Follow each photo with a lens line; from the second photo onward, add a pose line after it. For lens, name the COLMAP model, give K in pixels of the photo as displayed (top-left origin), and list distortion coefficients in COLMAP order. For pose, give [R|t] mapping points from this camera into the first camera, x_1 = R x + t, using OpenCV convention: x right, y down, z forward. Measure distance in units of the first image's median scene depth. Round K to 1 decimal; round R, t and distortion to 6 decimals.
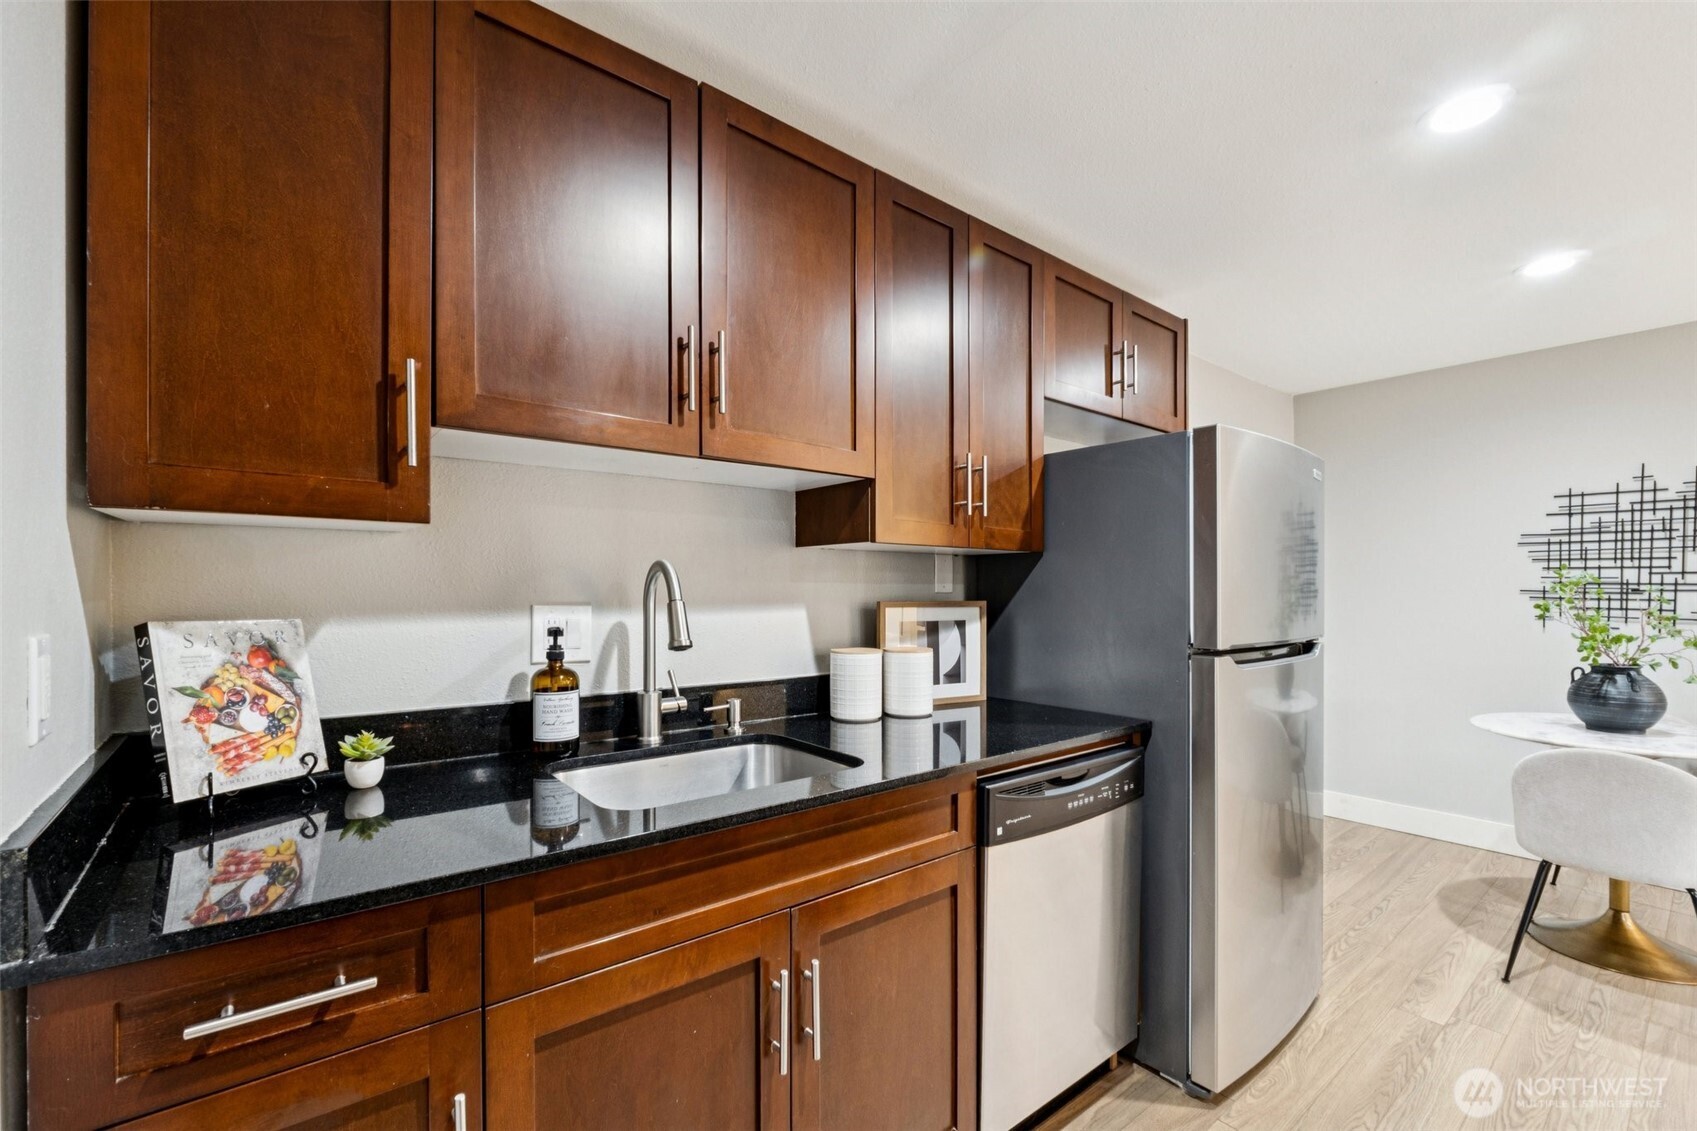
lens RADIAL K [[710.0, 0, 837.3], [0, 710.0, 597.9], [0, 0, 1]] dist [-0.001249, 0.000176]
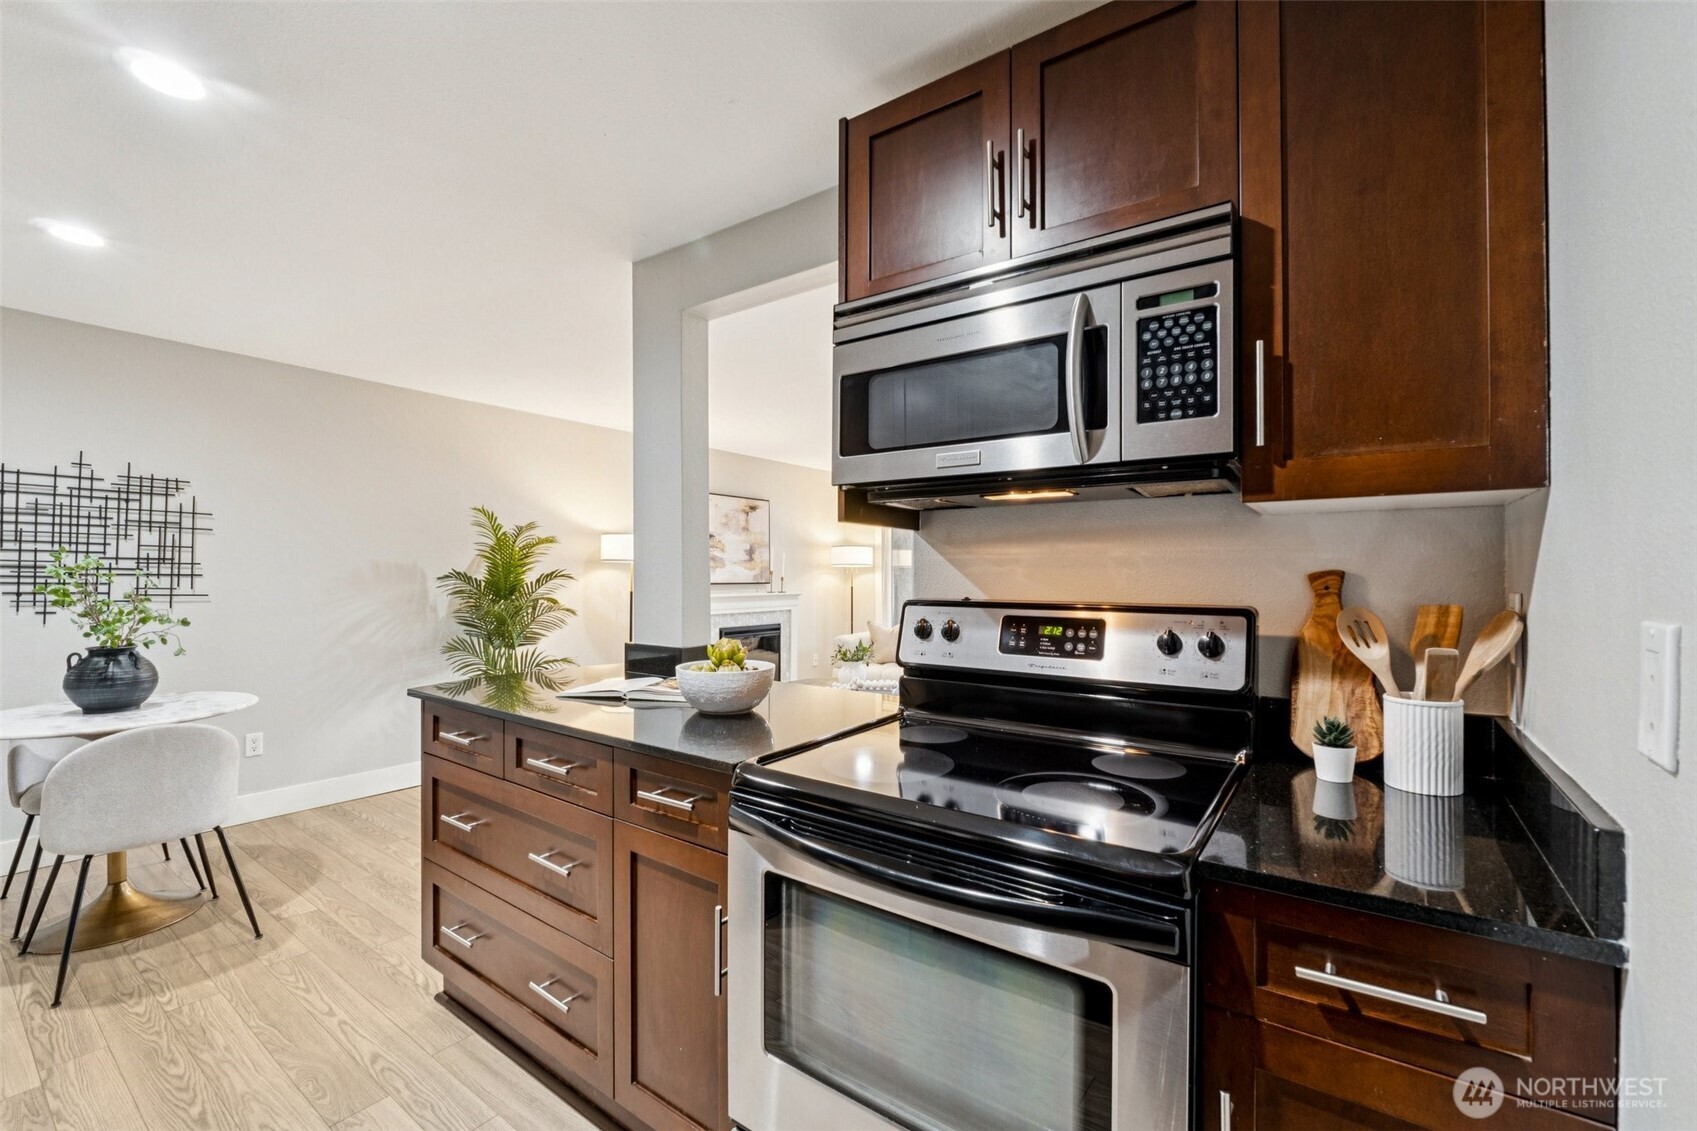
lens RADIAL K [[710.0, 0, 854.7], [0, 710.0, 574.1], [0, 0, 1]] dist [-0.001249, 0.000176]
pose [[-0.249438, 0.003460, 0.968385, -0.140303], [0.006965, 0.999974, -0.001779, -0.001450], [-0.968366, 0.006301, -0.249456, 0.170725]]
